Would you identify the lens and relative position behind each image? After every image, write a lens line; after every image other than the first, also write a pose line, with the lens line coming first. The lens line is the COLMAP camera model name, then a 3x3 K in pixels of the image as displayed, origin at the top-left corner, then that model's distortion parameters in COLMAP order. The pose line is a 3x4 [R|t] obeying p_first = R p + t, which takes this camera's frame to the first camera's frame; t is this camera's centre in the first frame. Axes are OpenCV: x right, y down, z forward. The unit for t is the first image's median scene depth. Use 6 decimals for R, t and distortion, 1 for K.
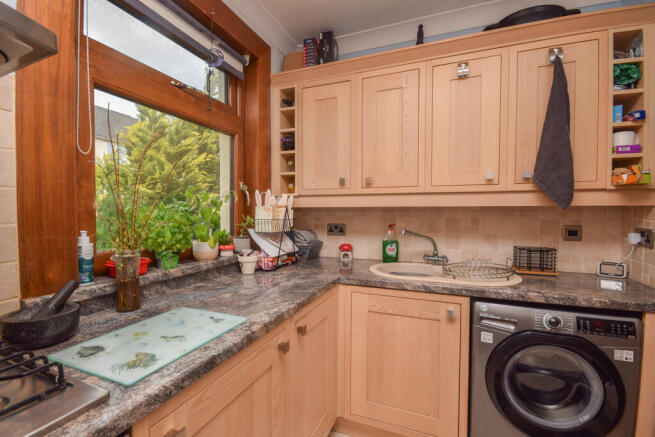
lens RADIAL K [[294.6, 0, 327.5], [0, 294.6, 218.5], [0, 0, 1]] dist [-0.002000, -0.000913]
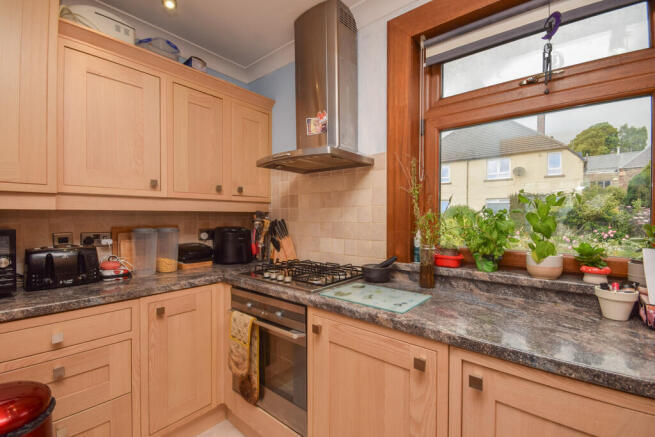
lens RADIAL K [[294.6, 0, 327.5], [0, 294.6, 218.5], [0, 0, 1]] dist [-0.002000, -0.000913]
pose [[-0.321159, -0.000640, -0.947025, 0.810545], [-0.029256, 0.999529, 0.009246, -0.015482], [0.946573, 0.030676, -0.321027, 1.004866]]
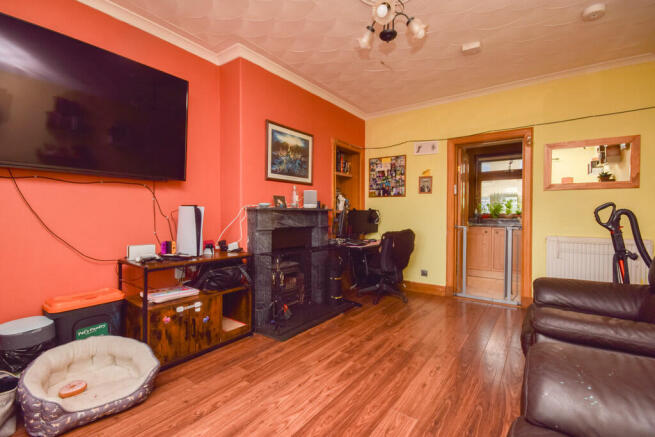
lens RADIAL K [[294.6, 0, 327.5], [0, 294.6, 218.5], [0, 0, 1]] dist [-0.002000, -0.000913]
pose [[-0.256687, 0.013569, -0.966399, 5.334260], [-0.029363, 0.999330, 0.021830, 0.176516], [0.966048, 0.033980, -0.256117, -0.321283]]
